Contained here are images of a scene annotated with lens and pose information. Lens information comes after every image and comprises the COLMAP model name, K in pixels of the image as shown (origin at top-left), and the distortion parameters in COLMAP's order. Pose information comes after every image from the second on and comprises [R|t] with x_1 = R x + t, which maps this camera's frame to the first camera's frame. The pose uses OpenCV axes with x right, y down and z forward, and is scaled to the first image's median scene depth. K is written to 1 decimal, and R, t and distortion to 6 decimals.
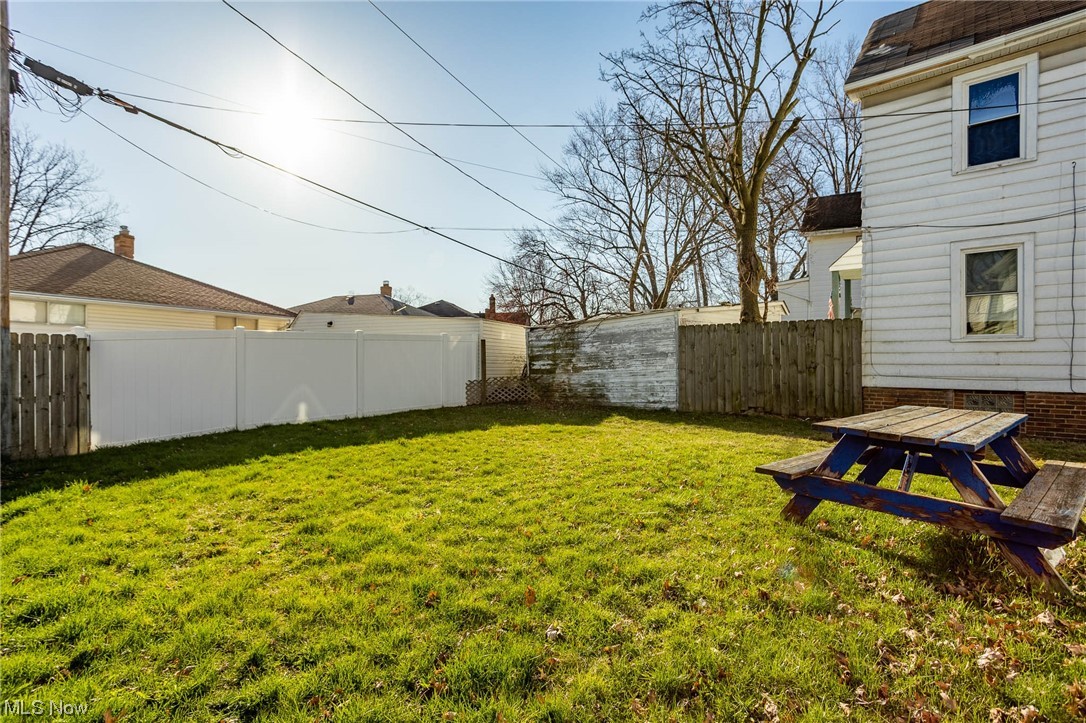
lens RADIAL K [[531.1, 0, 542.4], [0, 531.1, 362.3], [0, 0, 1]] dist [-0.013543, 0.012777]
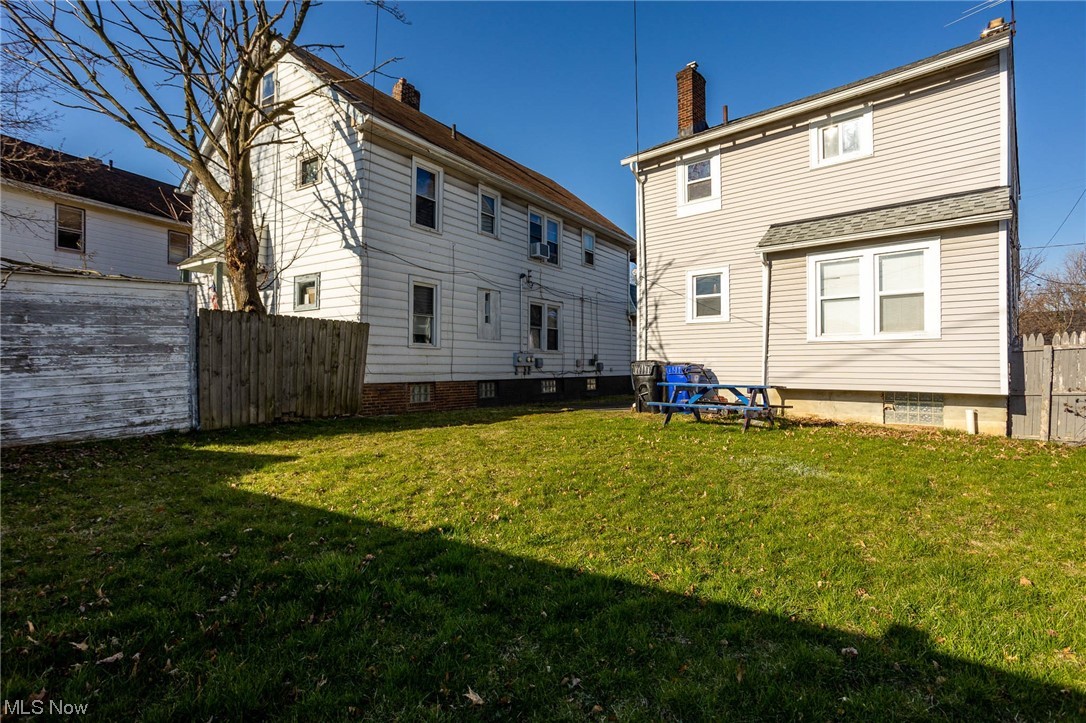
lens RADIAL K [[531.1, 0, 539.0], [0, 531.1, 359.2], [0, 0, 1]] dist [-0.013543, 0.012777]
pose [[-0.108216, 0.011917, 0.994056, -0.513663], [-0.002266, 0.999923, -0.012234, 0.006170], [-0.994125, -0.003577, -0.108180, 0.677788]]
